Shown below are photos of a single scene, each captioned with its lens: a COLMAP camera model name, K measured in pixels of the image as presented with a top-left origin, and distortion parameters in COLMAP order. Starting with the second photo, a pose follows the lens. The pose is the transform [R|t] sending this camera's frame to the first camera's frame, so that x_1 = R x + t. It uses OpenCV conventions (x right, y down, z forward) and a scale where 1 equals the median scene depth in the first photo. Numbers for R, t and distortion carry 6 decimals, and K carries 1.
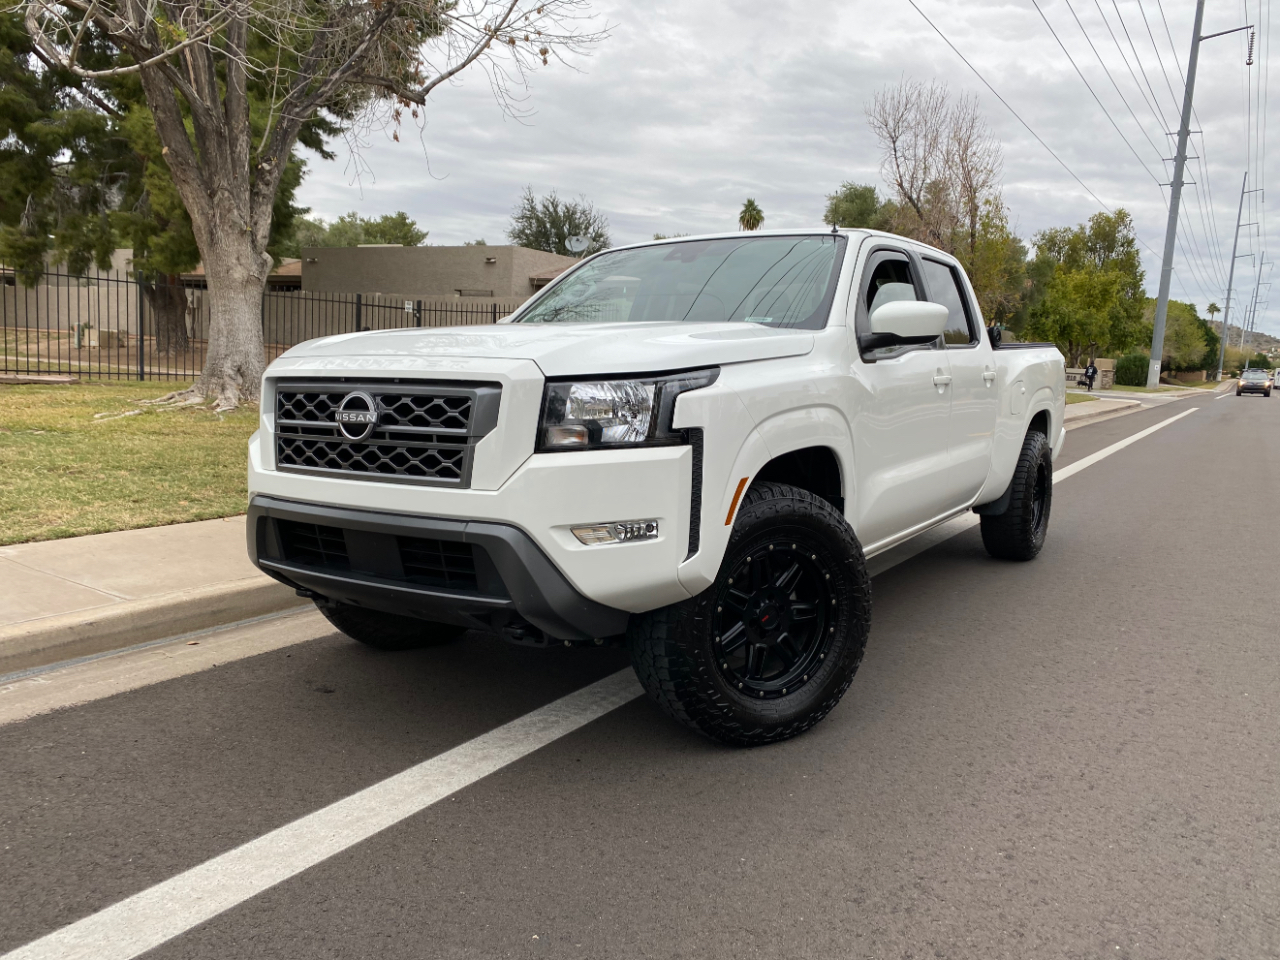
lens RADIAL K [[979.5, 0, 653.0], [0, 979.5, 496.0], [0, 0, 1]] dist [0.025682, -0.014875]
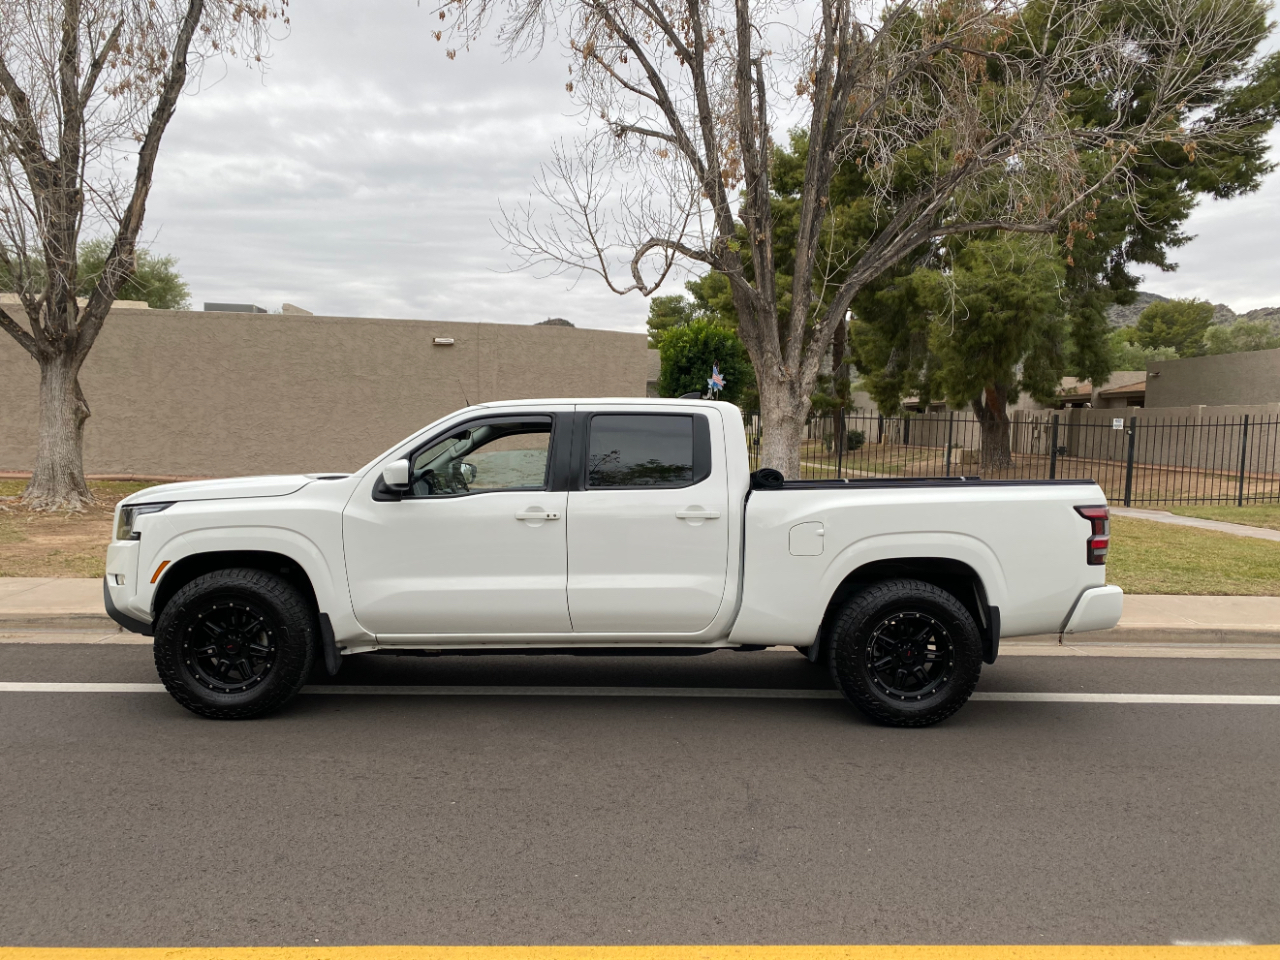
lens RADIAL K [[979.5, 0, 641.4], [0, 979.5, 502.1], [0, 0, 1]] dist [0.025682, -0.014875]
pose [[0.571206, 0.027956, -0.820331, 1.899313], [-0.115093, 0.992274, -0.046324, -0.128744], [0.812698, 0.120875, 0.570010, 0.554114]]
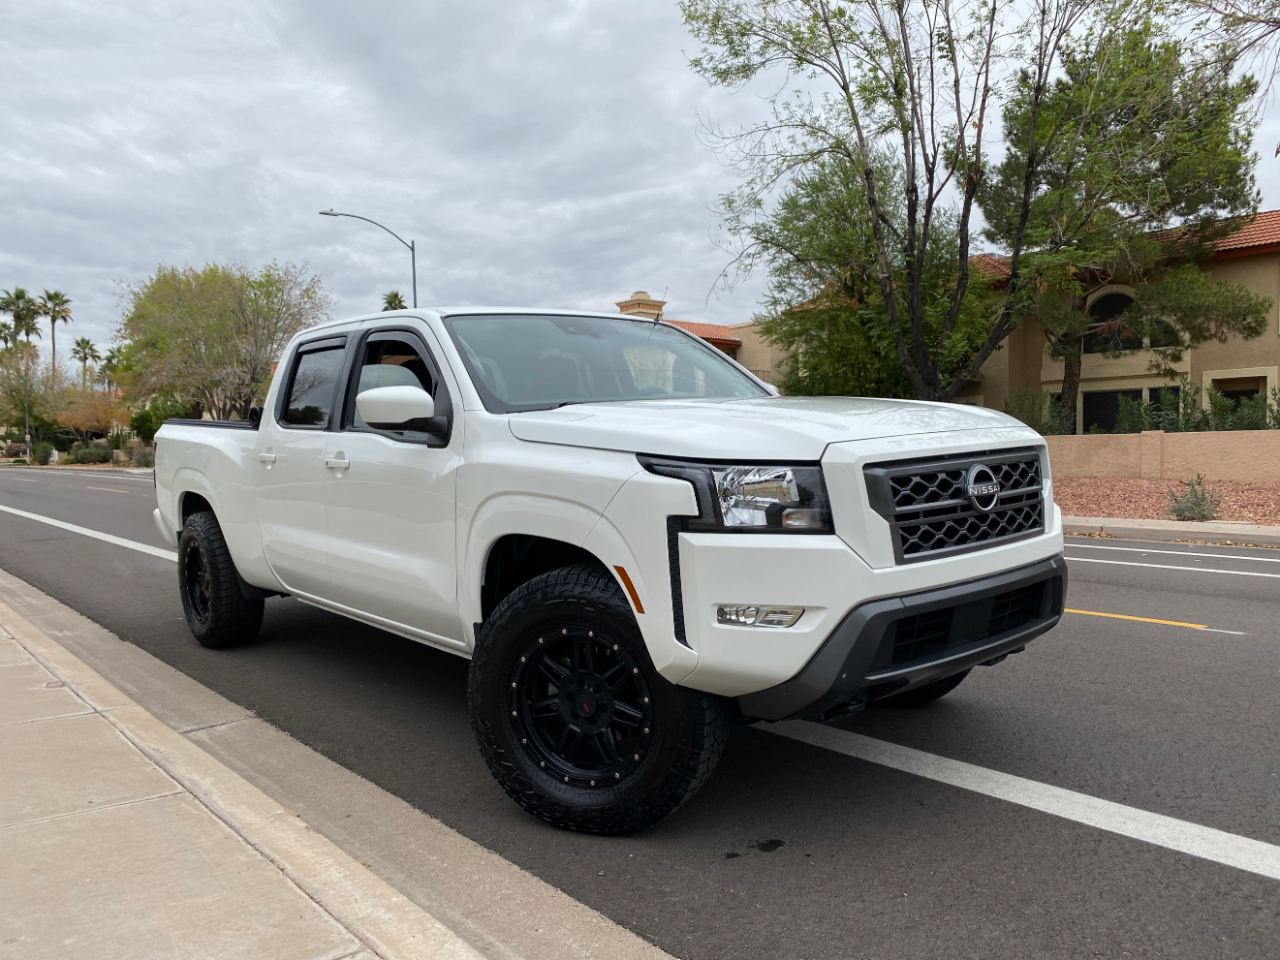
lens RADIAL K [[979.5, 0, 648.4], [0, 979.5, 491.5], [0, 0, 1]] dist [0.025682, -0.014875]
pose [[0.305601, -0.093585, 0.947550, -1.233162], [0.162132, 0.985739, 0.045067, -0.160674], [-0.938255, 0.139855, 0.316416, 0.884210]]
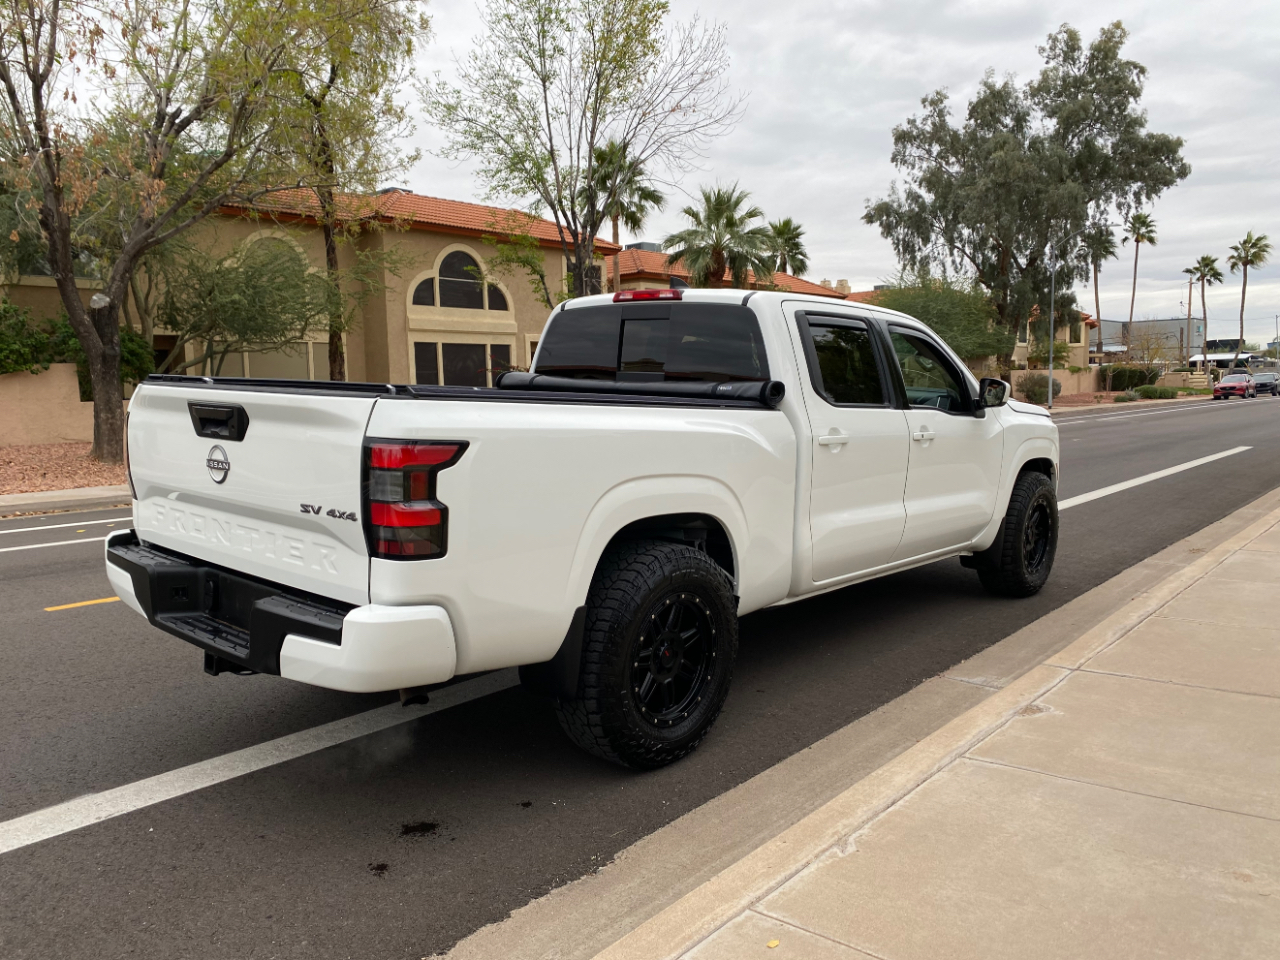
lens RADIAL K [[979.5, 0, 647.8], [0, 979.5, 482.0], [0, 0, 1]] dist [0.025682, -0.014875]
pose [[-0.988825, -0.048419, 0.141000, 0.131266], [-0.012621, 0.969582, 0.244440, -0.520247], [-0.148546, 0.239929, -0.959358, 3.325735]]
